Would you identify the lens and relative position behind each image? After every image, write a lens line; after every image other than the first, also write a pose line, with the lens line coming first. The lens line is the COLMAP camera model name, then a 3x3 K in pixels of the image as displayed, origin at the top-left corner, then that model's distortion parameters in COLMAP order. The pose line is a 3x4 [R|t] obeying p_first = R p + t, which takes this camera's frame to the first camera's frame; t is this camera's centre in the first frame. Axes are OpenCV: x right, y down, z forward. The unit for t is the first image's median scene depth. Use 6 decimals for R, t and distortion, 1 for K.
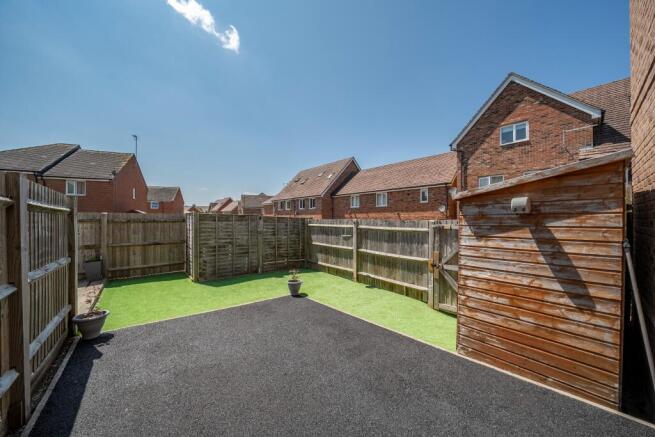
lens RADIAL K [[227.1, 0, 324.5], [0, 227.1, 217.7], [0, 0, 1]] dist [-0.022138, 0.002021]
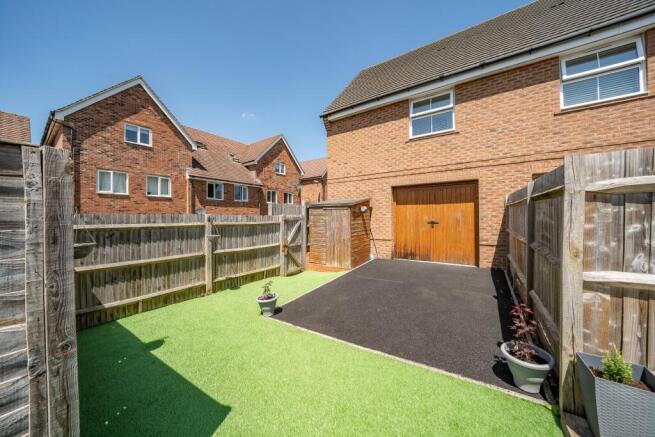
lens RADIAL K [[227.1, 0, 326.8], [0, 227.1, 218.0], [0, 0, 1]] dist [-0.022138, 0.002021]
pose [[-0.263346, -0.001177, 0.964701, -0.707748], [0.007183, 0.999969, 0.003181, 0.020001], [-0.964675, 0.007767, -0.263329, 0.799205]]
